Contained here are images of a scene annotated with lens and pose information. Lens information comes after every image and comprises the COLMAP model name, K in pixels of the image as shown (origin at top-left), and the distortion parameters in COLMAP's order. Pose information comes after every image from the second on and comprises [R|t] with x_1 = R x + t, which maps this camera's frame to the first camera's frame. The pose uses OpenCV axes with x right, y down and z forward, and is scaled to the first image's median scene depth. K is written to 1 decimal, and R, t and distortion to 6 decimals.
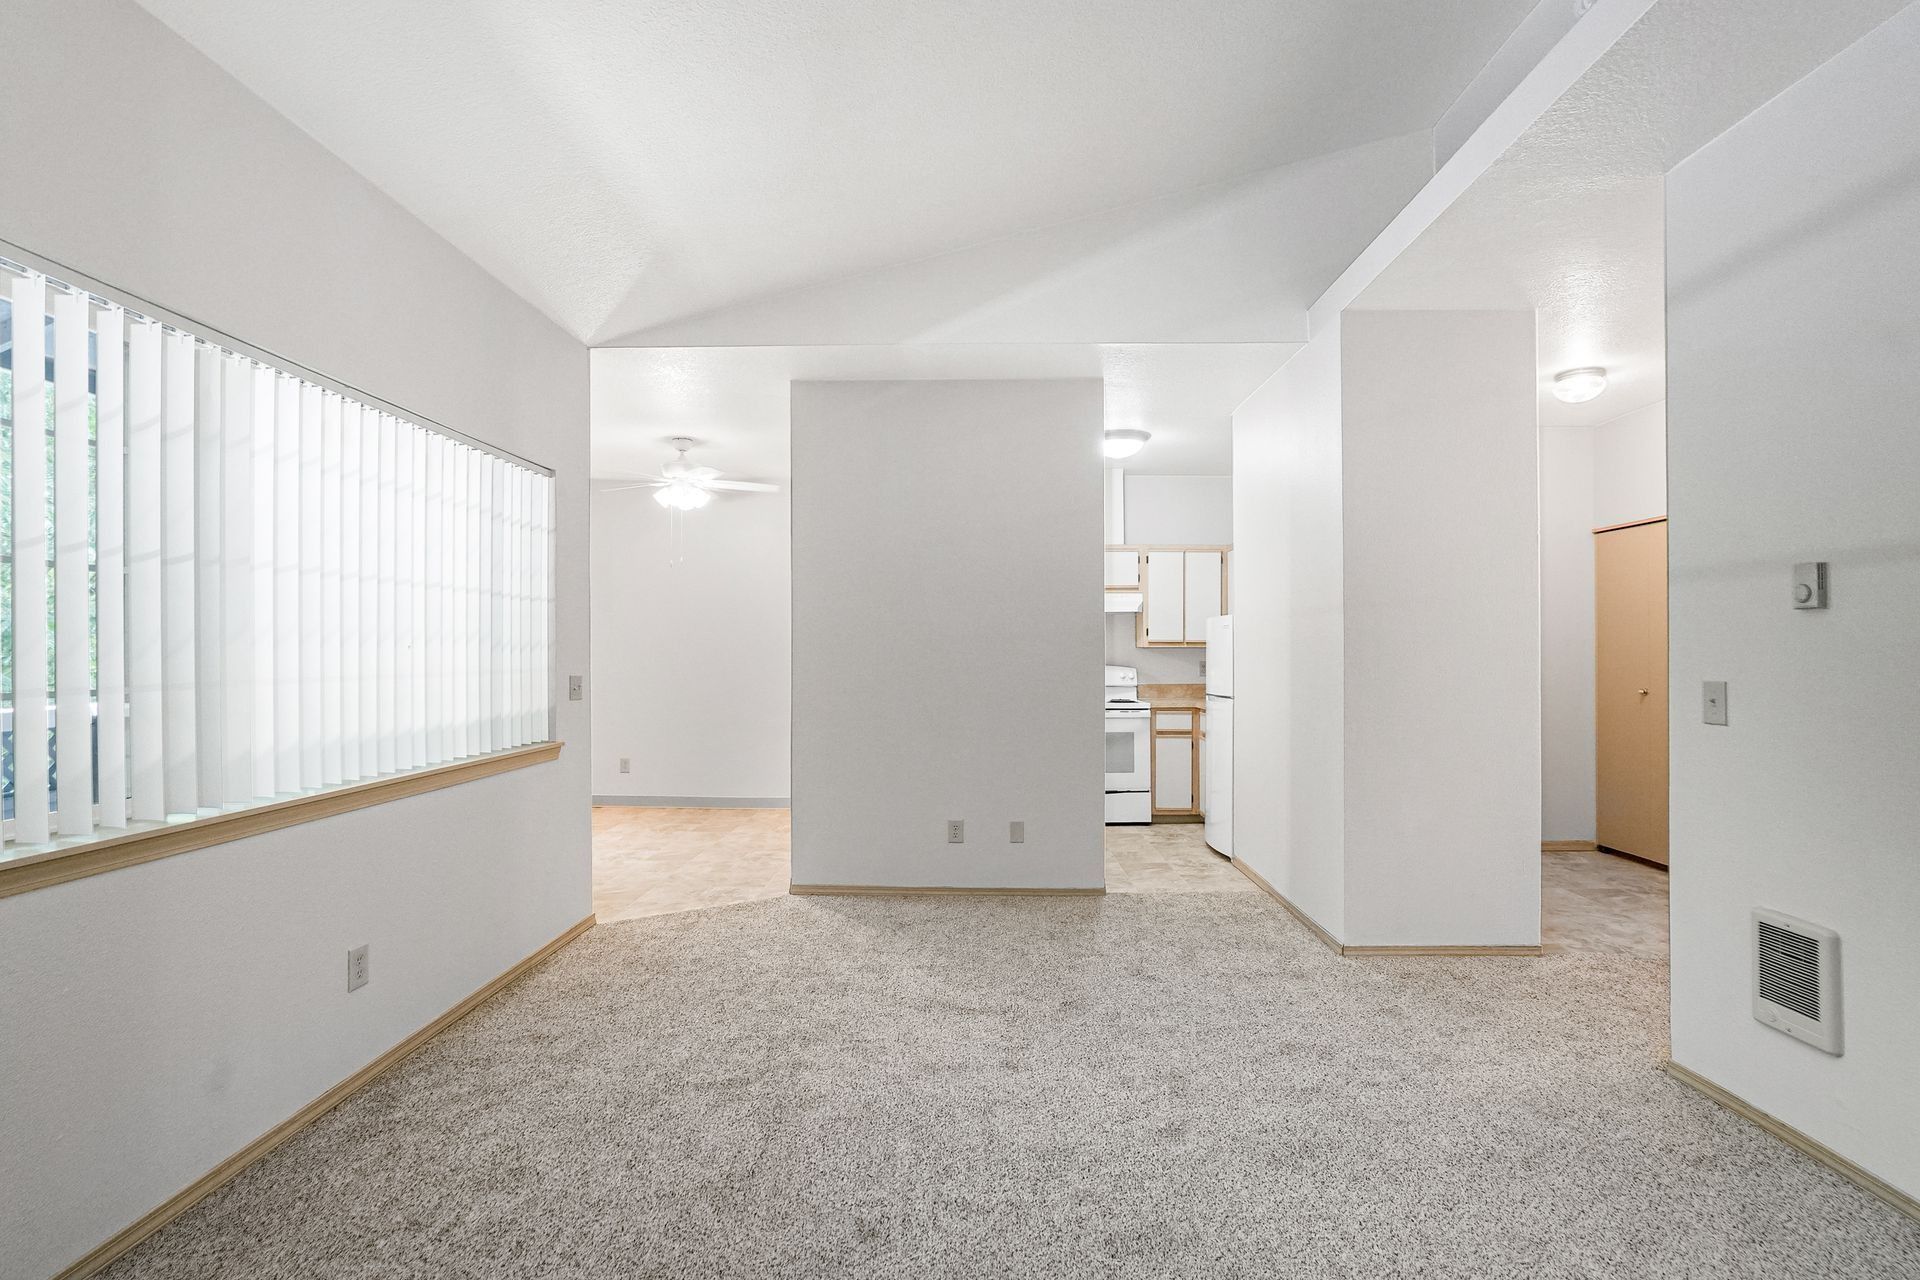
lens RADIAL K [[898.0, 0, 957.6], [0, 898.0, 636.9], [0, 0, 1]] dist [-0.007312, 0.007192]
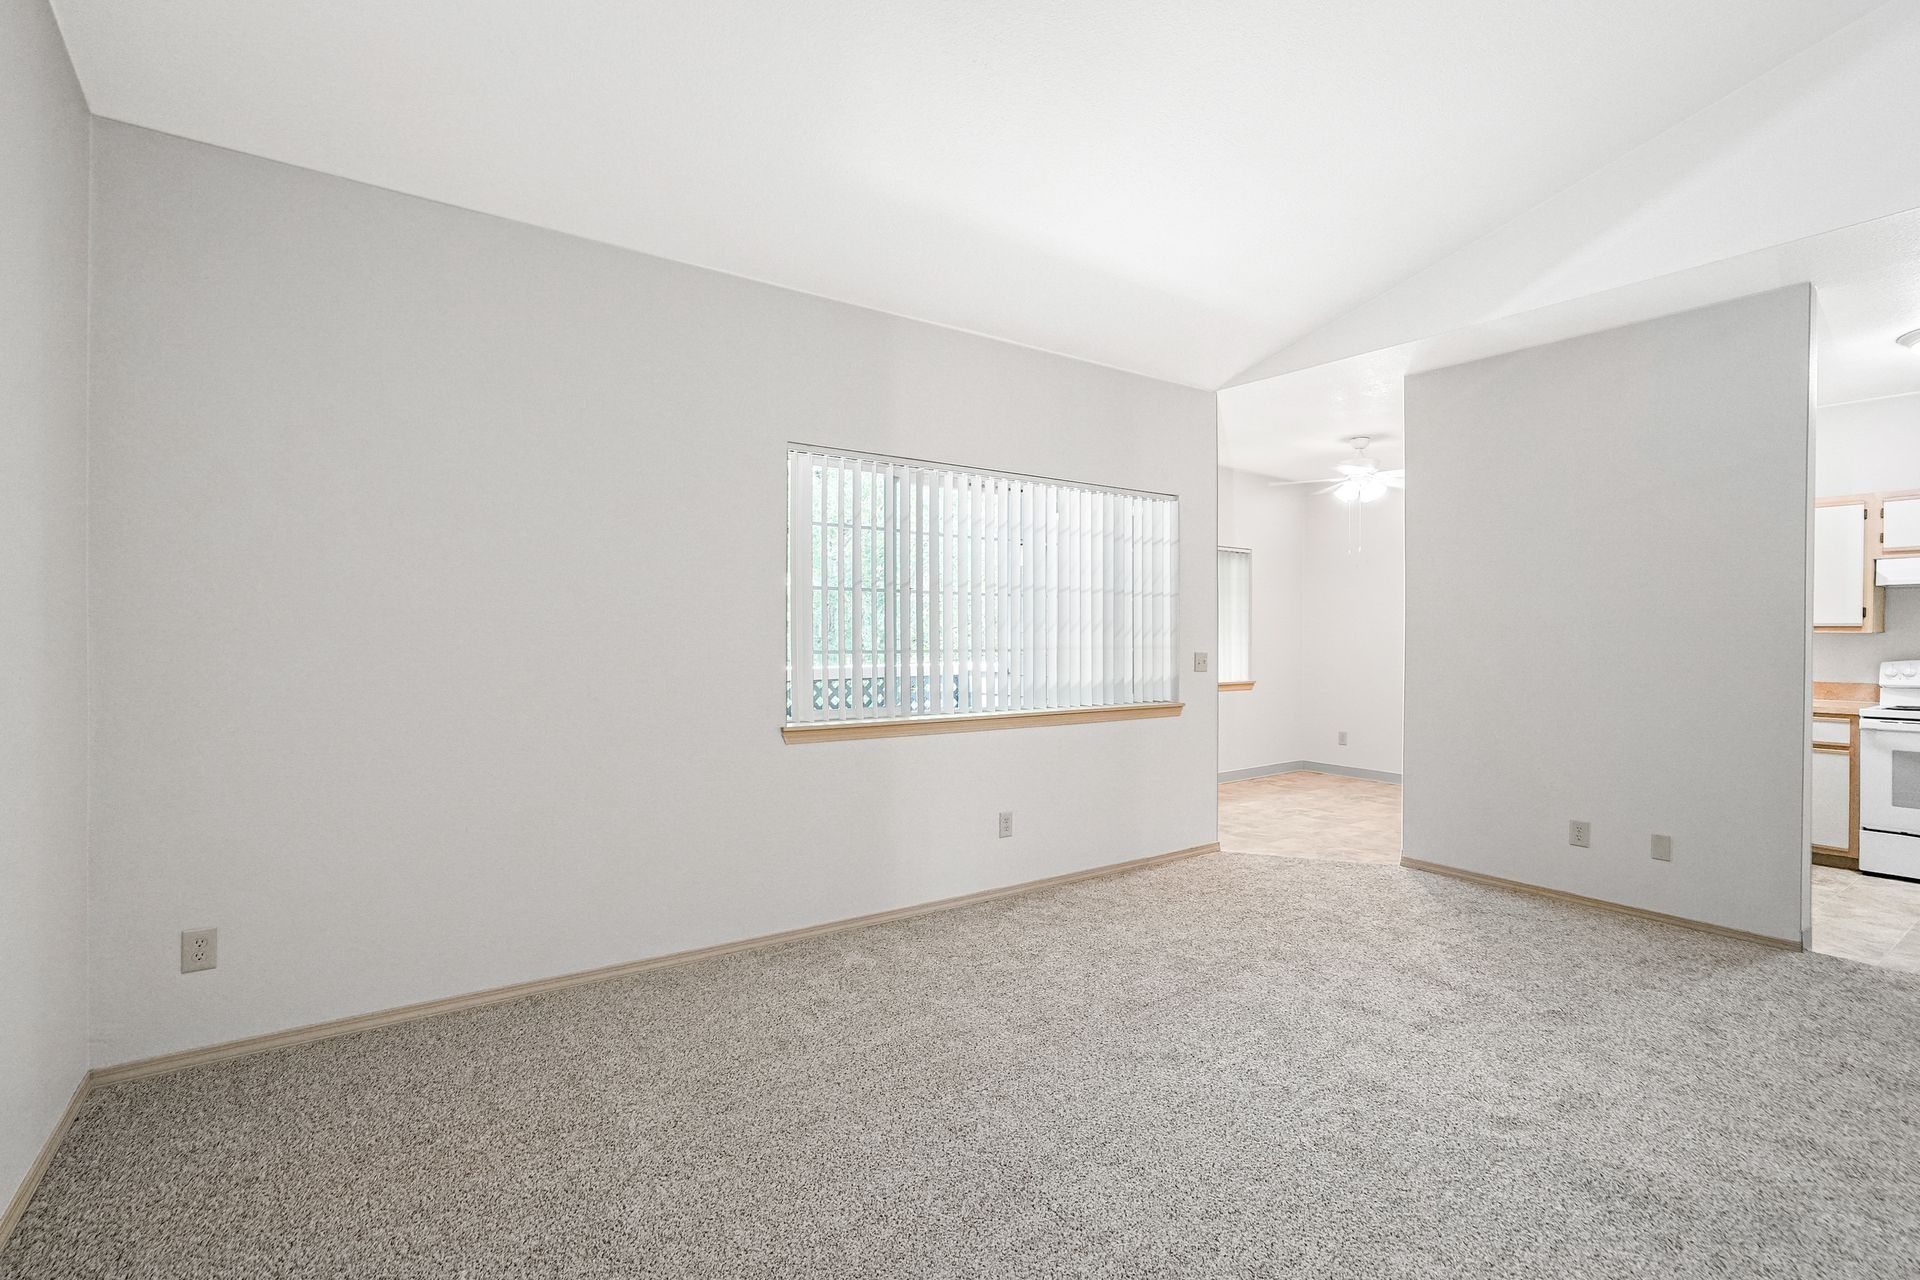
lens RADIAL K [[898.0, 0, 988.8], [0, 898.0, 642.6], [0, 0, 1]] dist [-0.007312, 0.007192]
pose [[0.628369, 0.015555, -0.777760, 0.406467], [0.008212, 0.999612, 0.026627, -0.008369], [0.777872, -0.023119, 0.627997, -0.040126]]
